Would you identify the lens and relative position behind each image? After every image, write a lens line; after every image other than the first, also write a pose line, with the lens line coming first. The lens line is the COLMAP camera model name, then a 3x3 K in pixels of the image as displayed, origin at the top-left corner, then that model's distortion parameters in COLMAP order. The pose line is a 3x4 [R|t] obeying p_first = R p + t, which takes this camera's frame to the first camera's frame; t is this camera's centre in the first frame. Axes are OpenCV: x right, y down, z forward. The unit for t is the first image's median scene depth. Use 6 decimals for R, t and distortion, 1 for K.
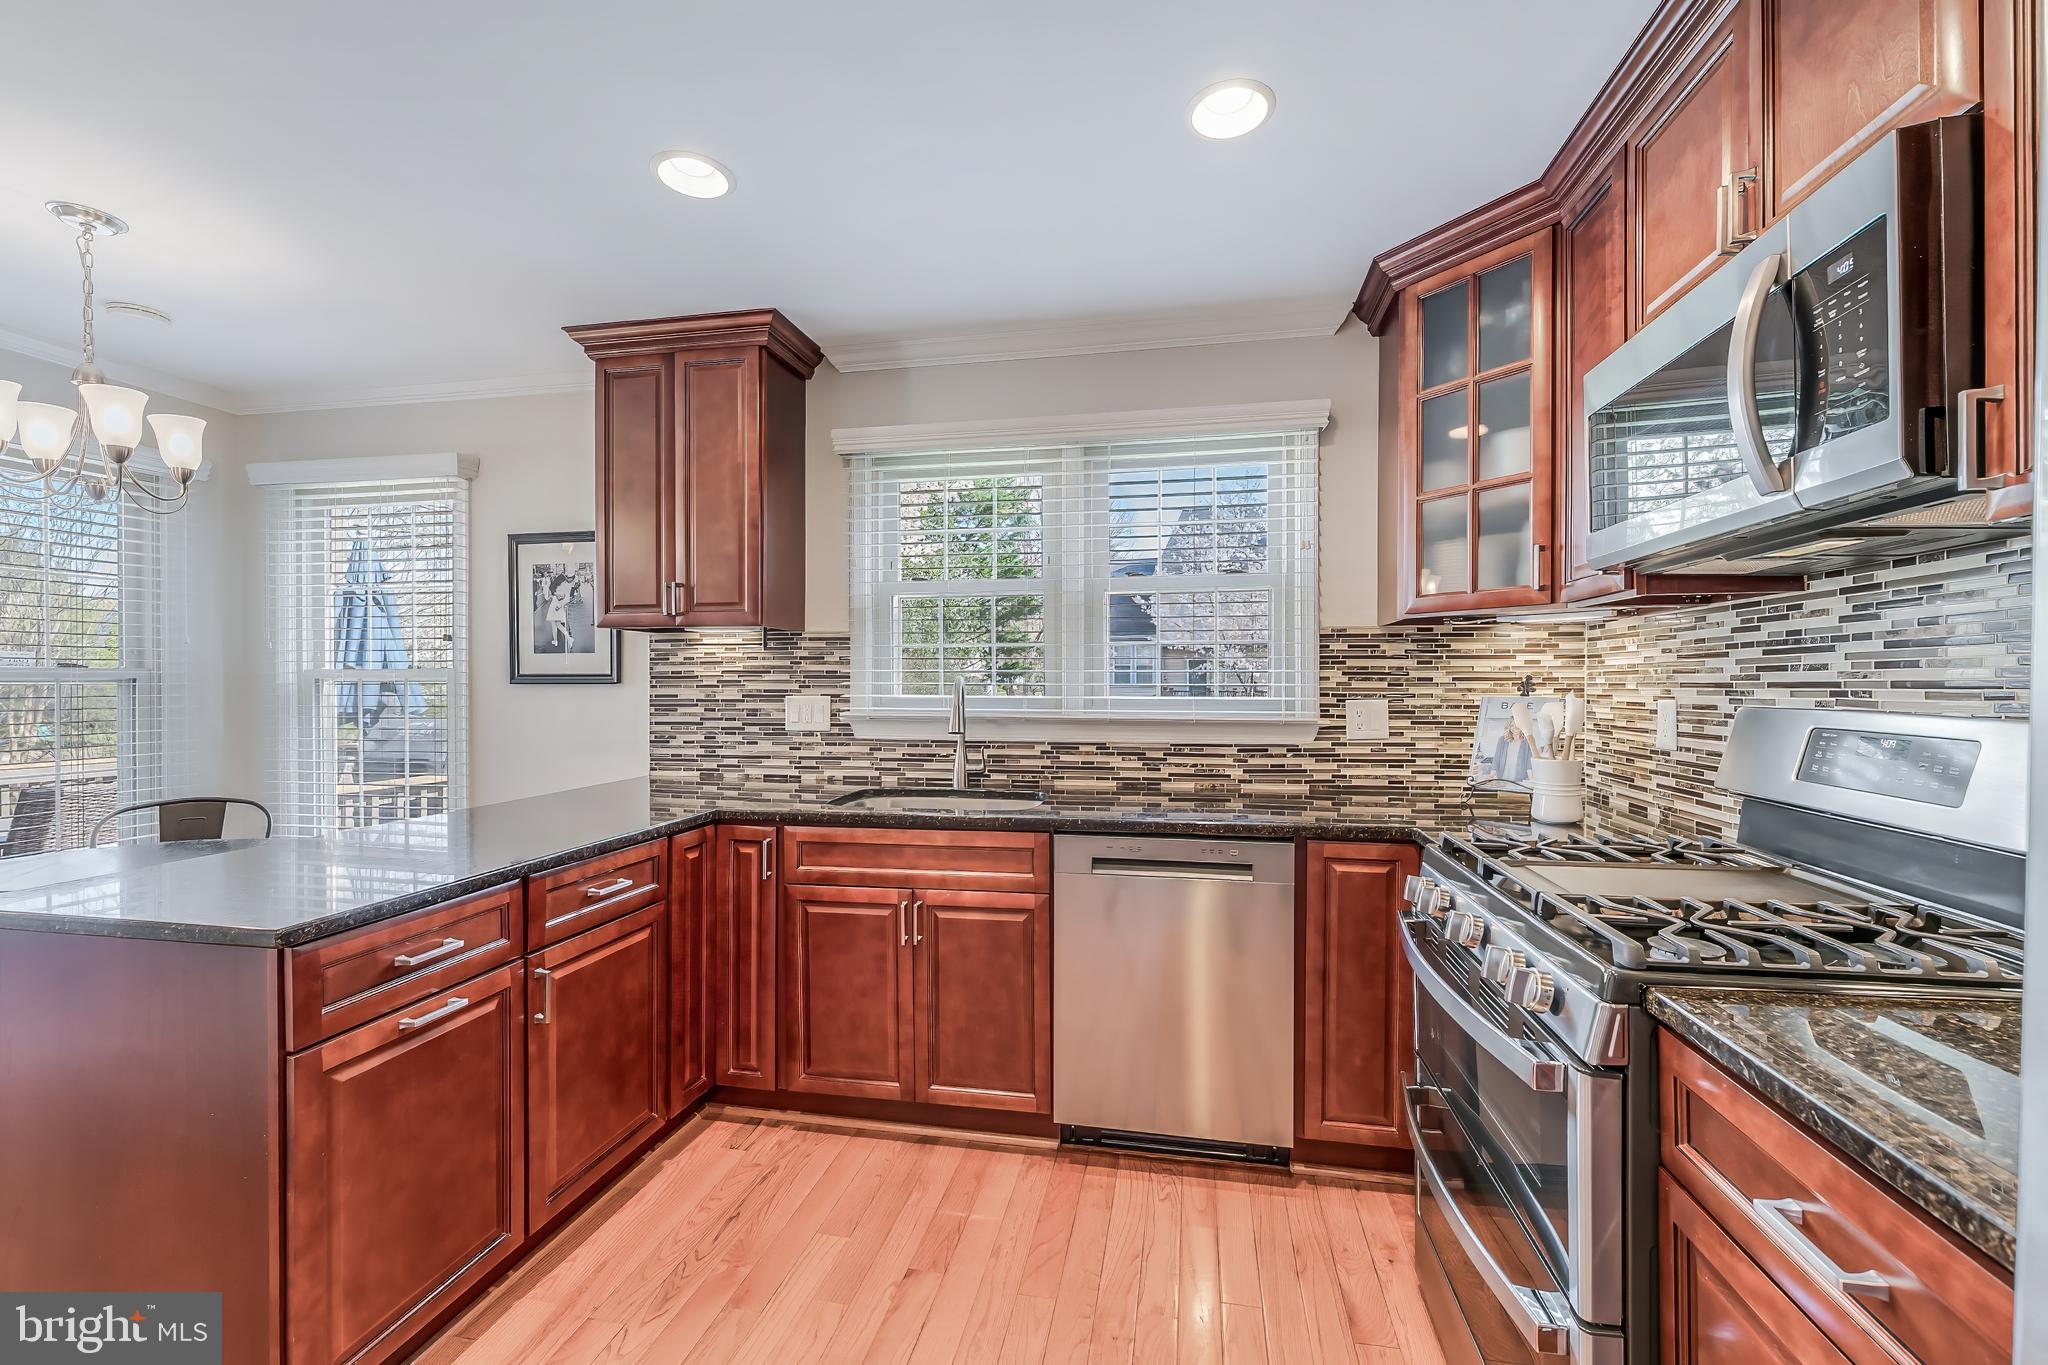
lens RADIAL K [[826.5, 0, 1031.2], [0, 826.5, 681.7], [0, 0, 1]] dist [0.008151, -0.001993]
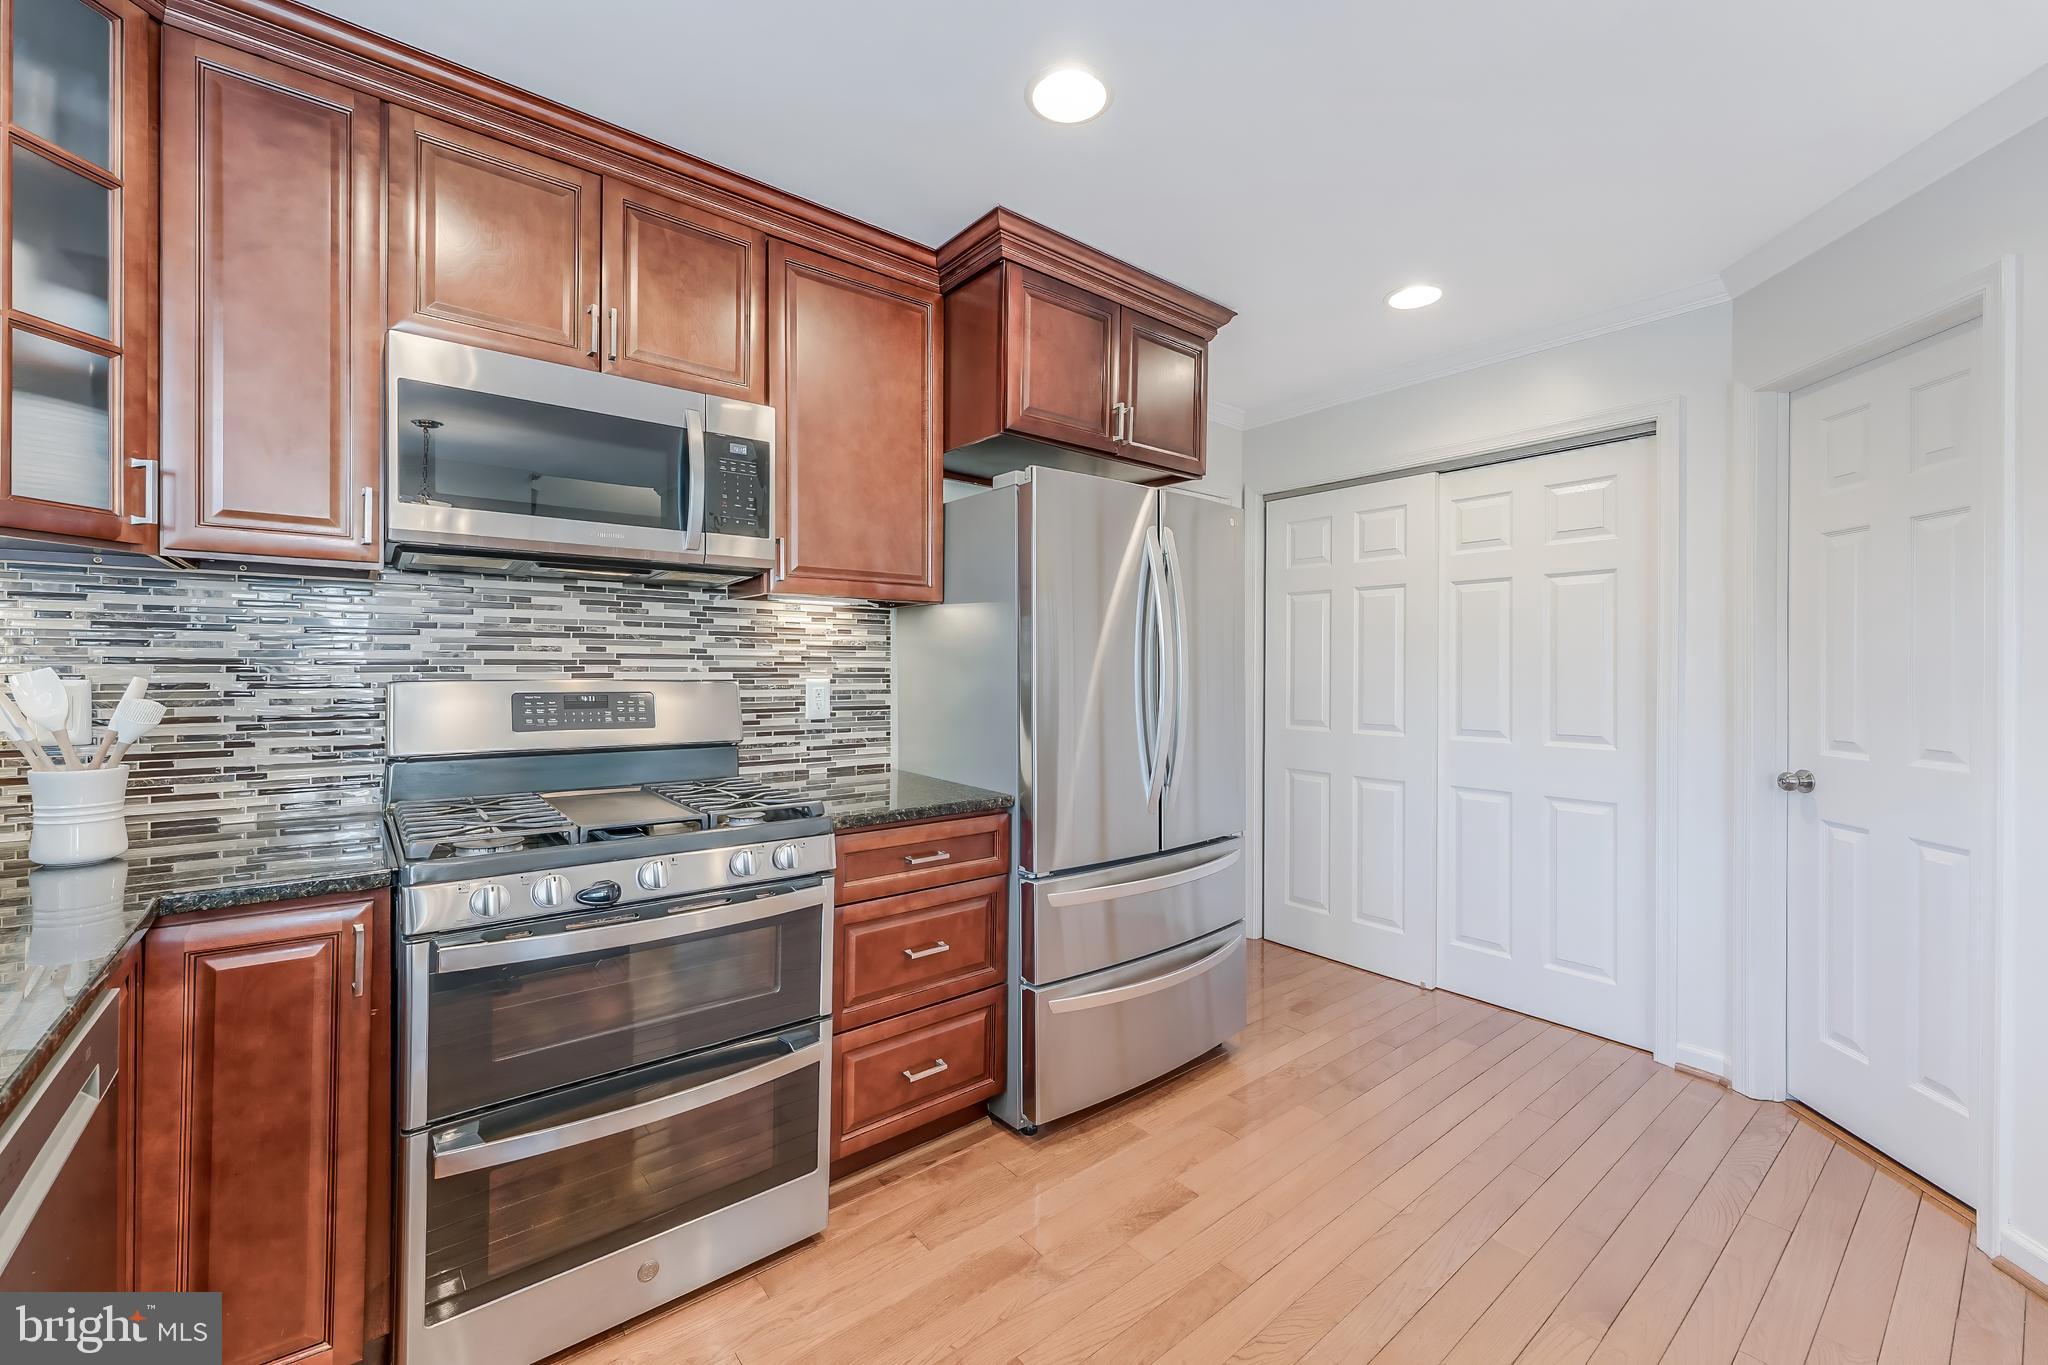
lens RADIAL K [[826.5, 0, 1023.9], [0, 826.5, 671.7], [0, 0, 1]] dist [0.008151, -0.001993]
pose [[-0.770230, -0.009537, 0.637695, -0.350876], [-0.008159, 0.999954, 0.005100, 0.003372], [-0.637714, -0.001275, -0.770272, 0.931007]]
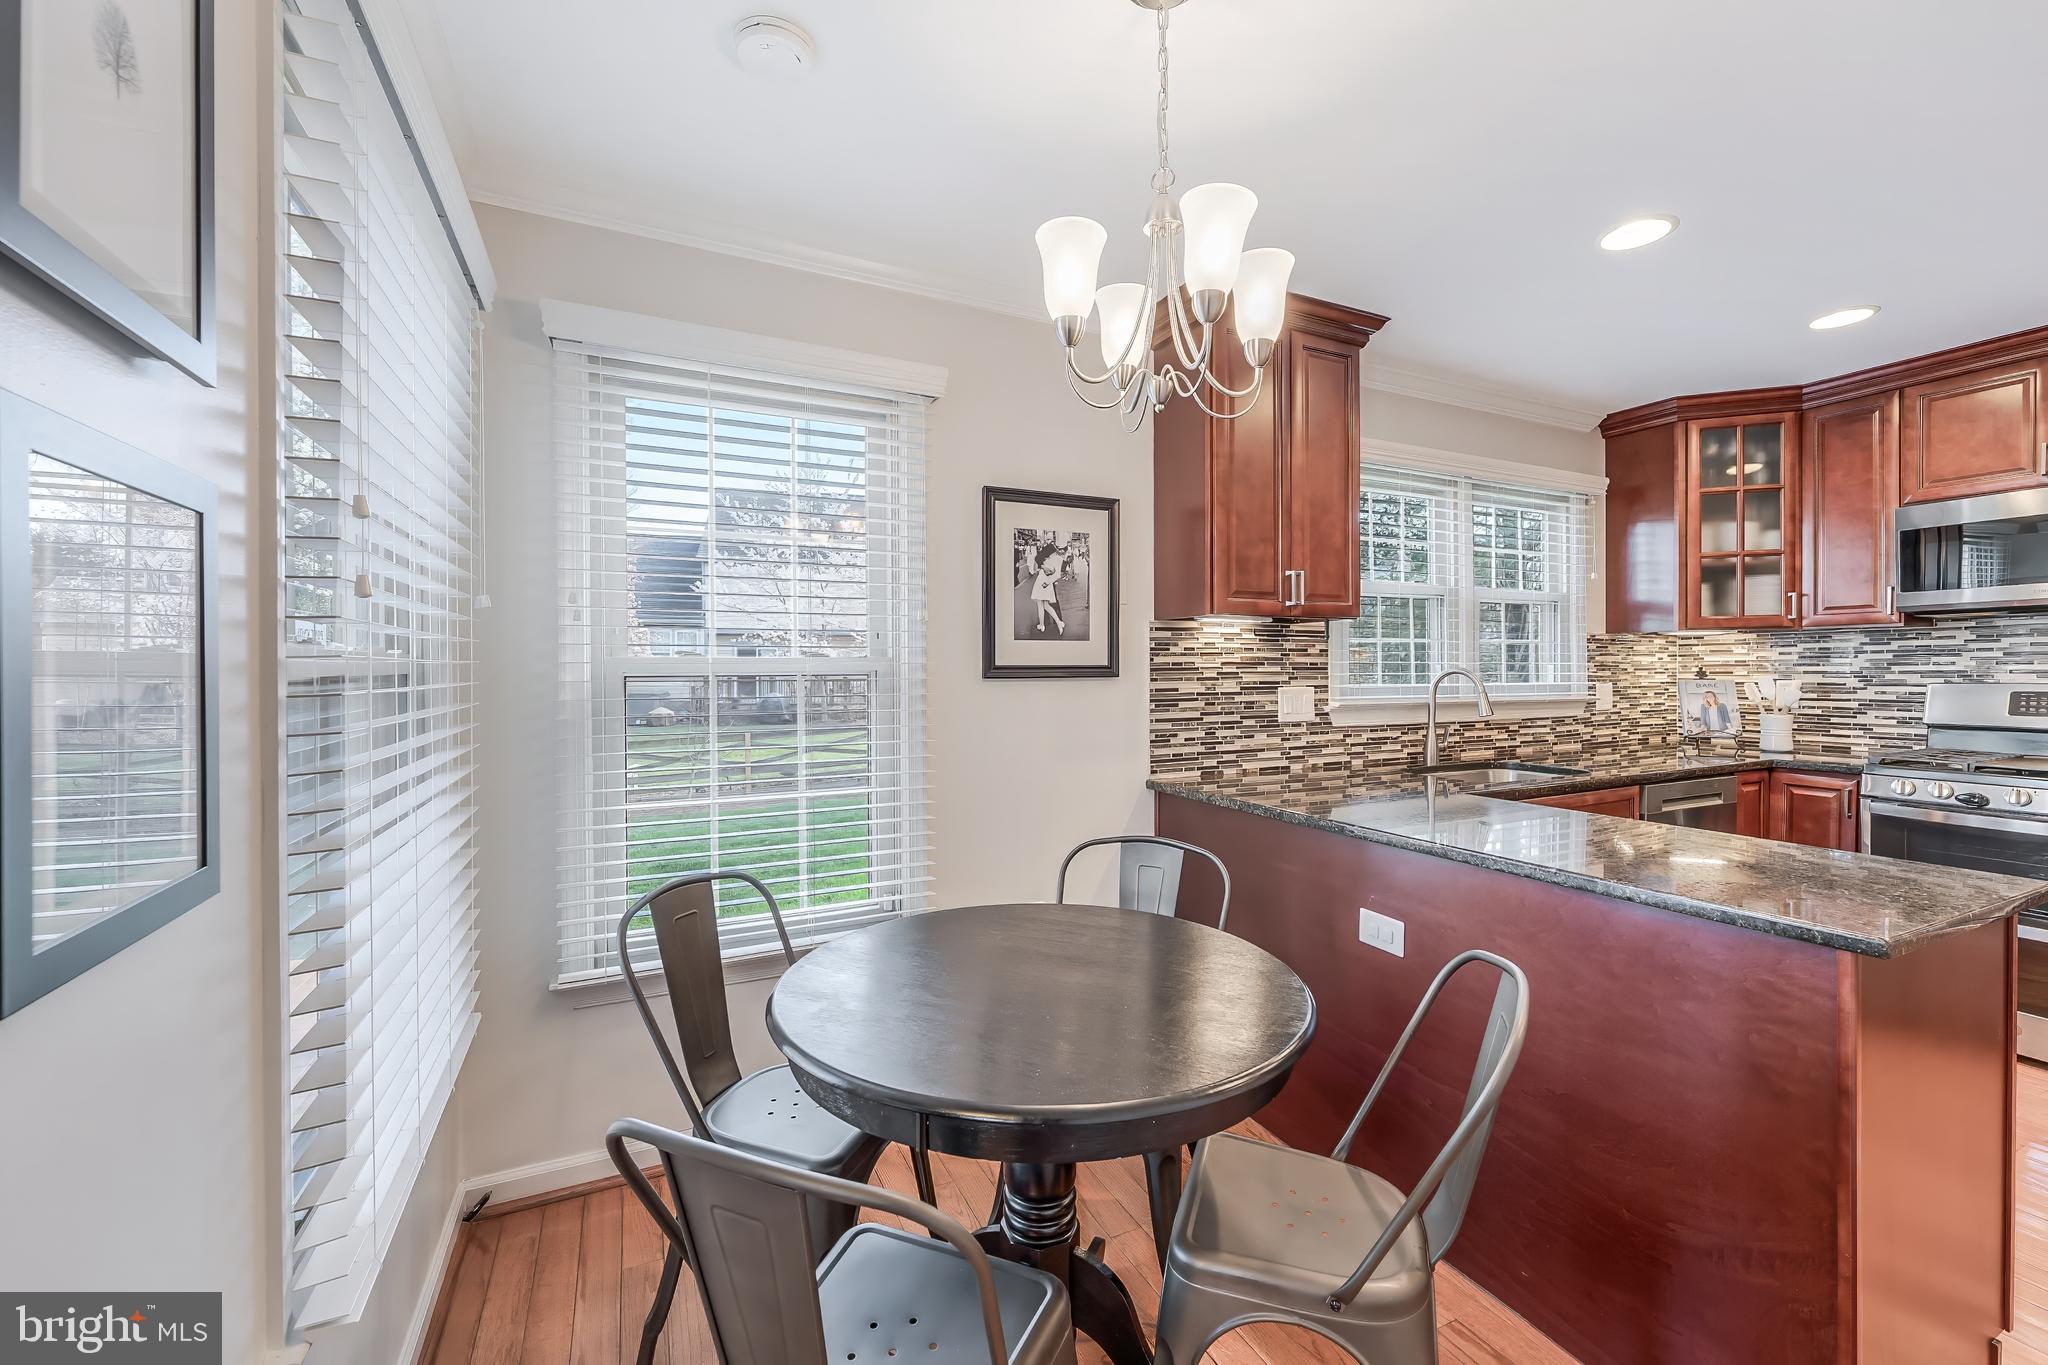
lens RADIAL K [[826.5, 0, 1044.5], [0, 826.5, 673.2], [0, 0, 1]] dist [0.008151, -0.001993]
pose [[0.794391, -0.006198, 0.607375, -1.480580], [0.003444, 0.999978, 0.005701, -0.009286], [-0.607397, -0.002437, 0.794395, 0.494849]]
